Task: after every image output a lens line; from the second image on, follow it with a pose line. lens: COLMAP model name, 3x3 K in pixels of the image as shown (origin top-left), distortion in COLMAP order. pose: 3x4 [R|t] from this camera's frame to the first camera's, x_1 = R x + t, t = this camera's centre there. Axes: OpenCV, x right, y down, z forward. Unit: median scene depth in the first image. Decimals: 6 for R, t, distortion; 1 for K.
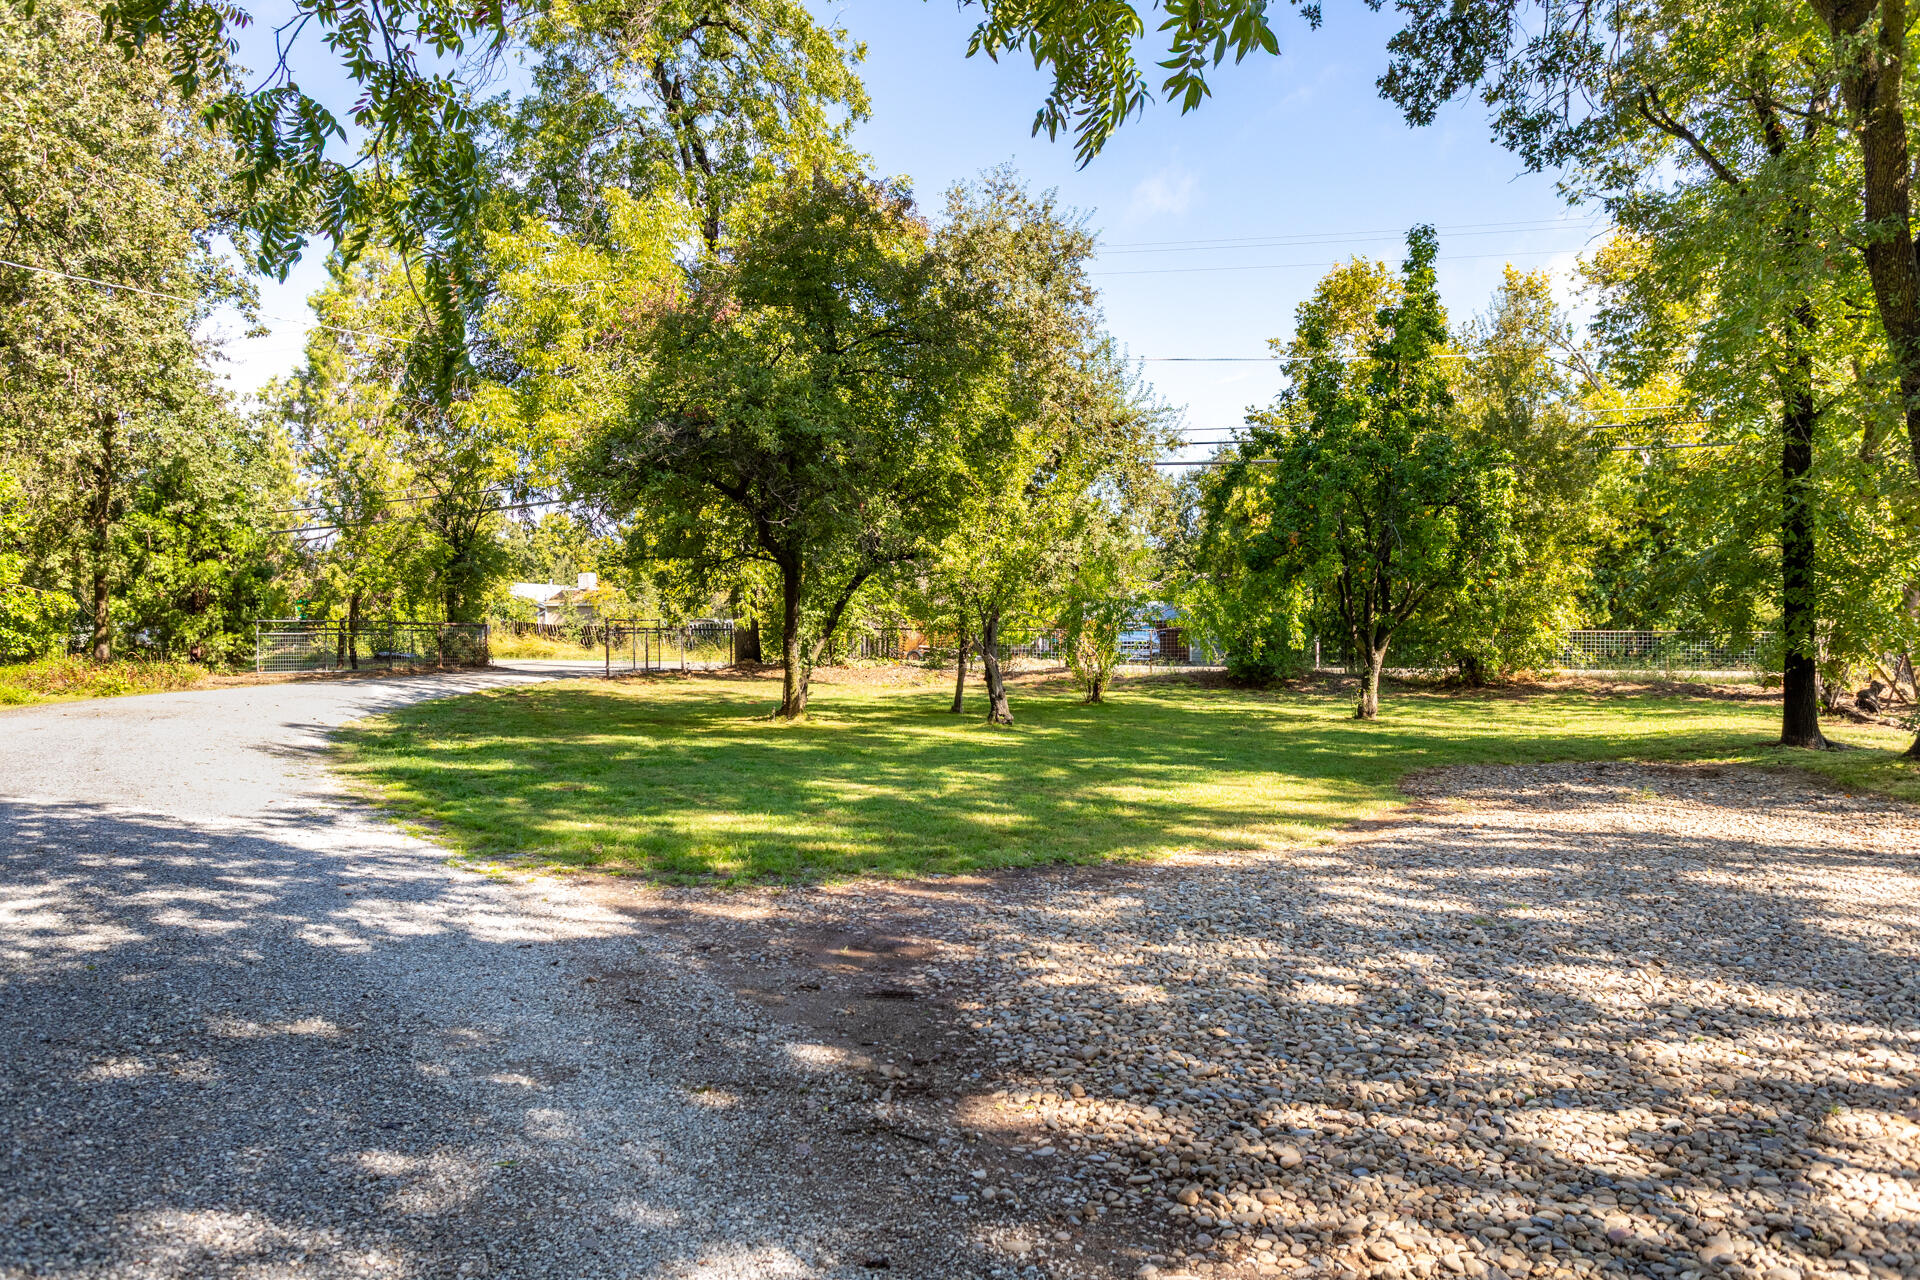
lens RADIAL K [[903.2, 0, 966.3], [0, 903.2, 684.4], [0, 0, 1]] dist [-0.000633, -0.000579]
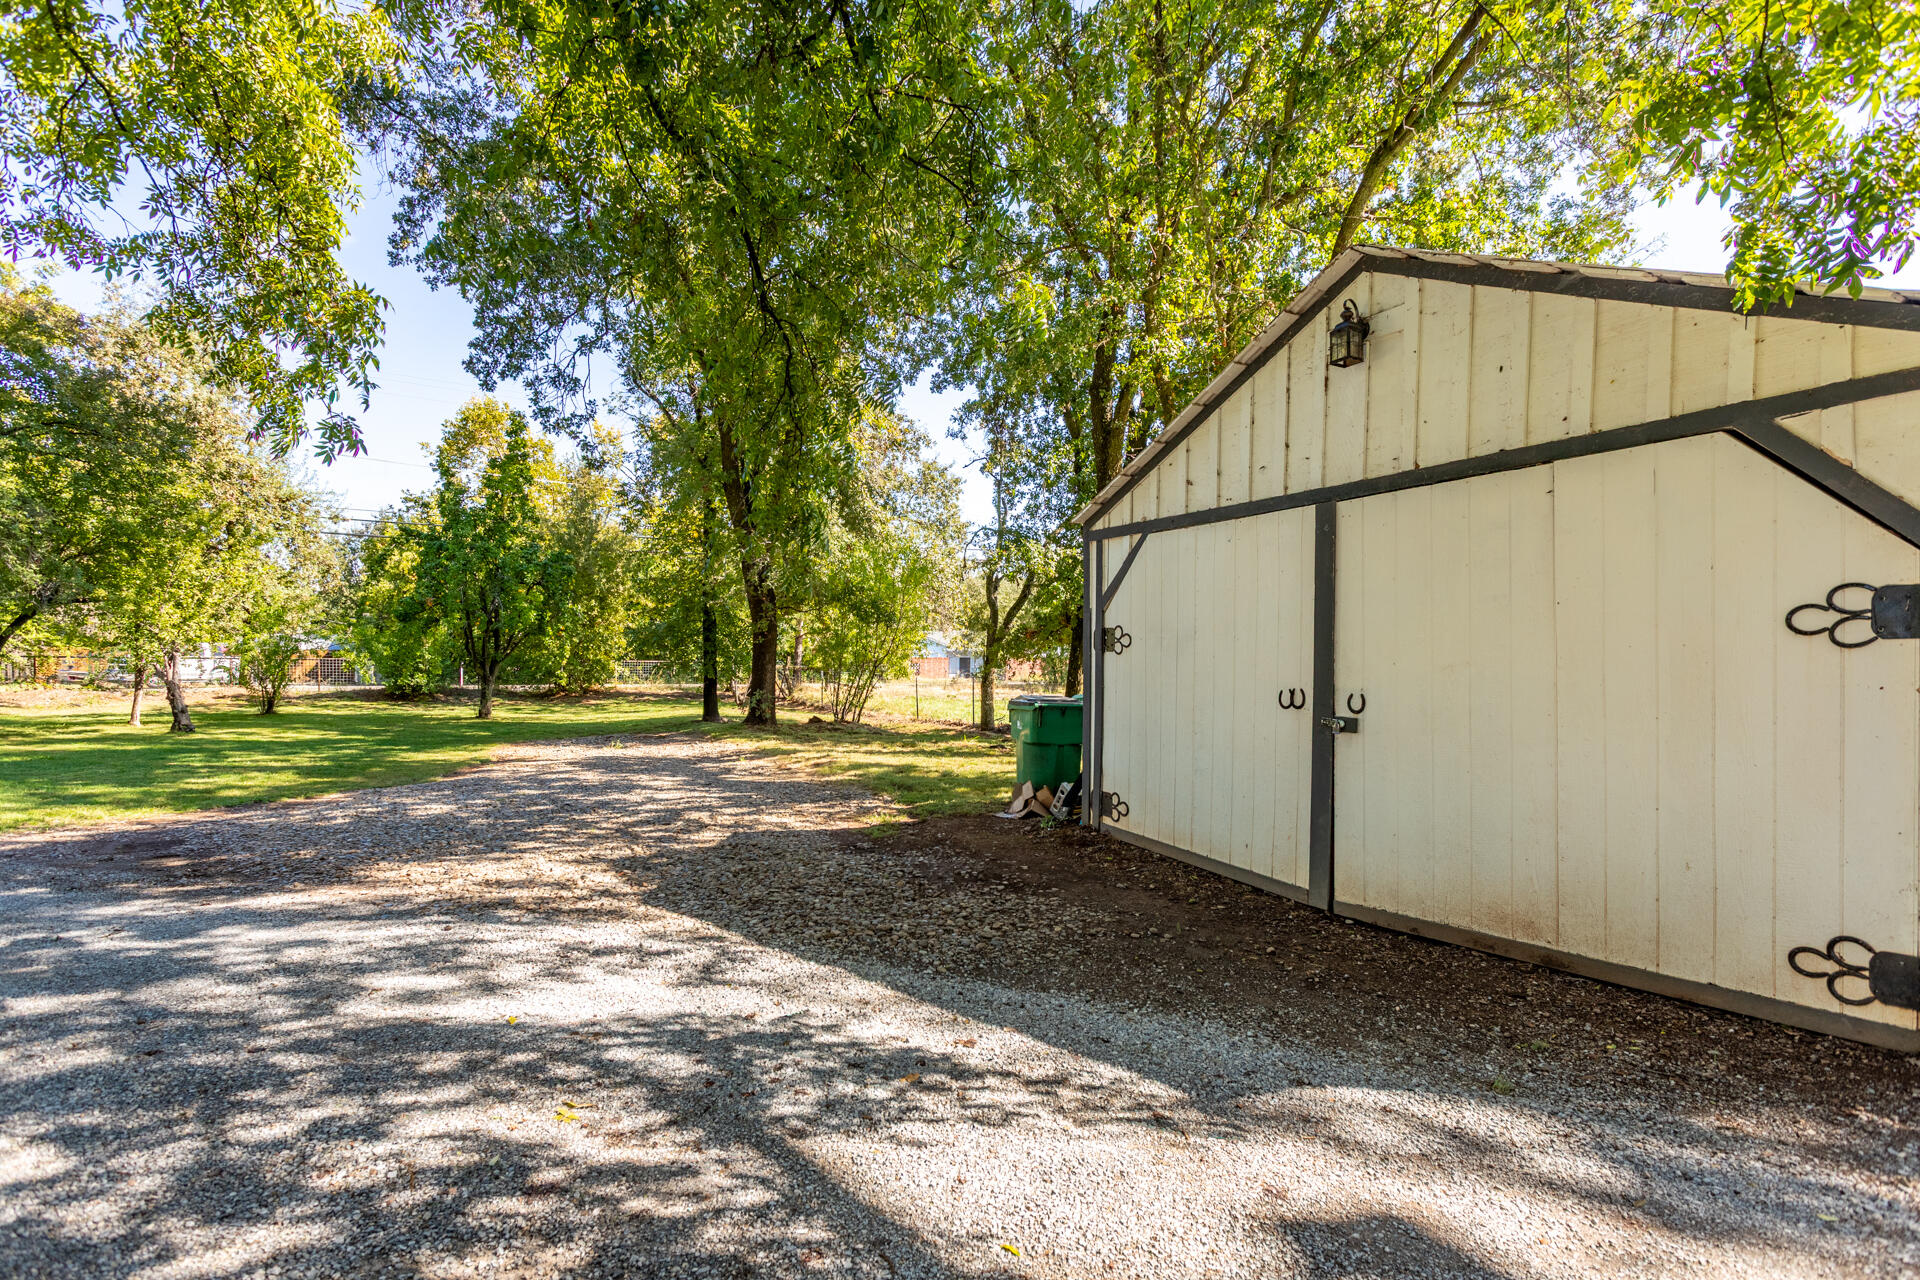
lens RADIAL K [[903.2, 0, 966.3], [0, 903.2, 684.4], [0, 0, 1]] dist [-0.000633, -0.000579]
pose [[0.681760, -0.014297, 0.731436, -0.131119], [0.025780, 0.999658, -0.004489, 0.008349], [-0.731121, 0.021917, 0.681895, -0.663688]]
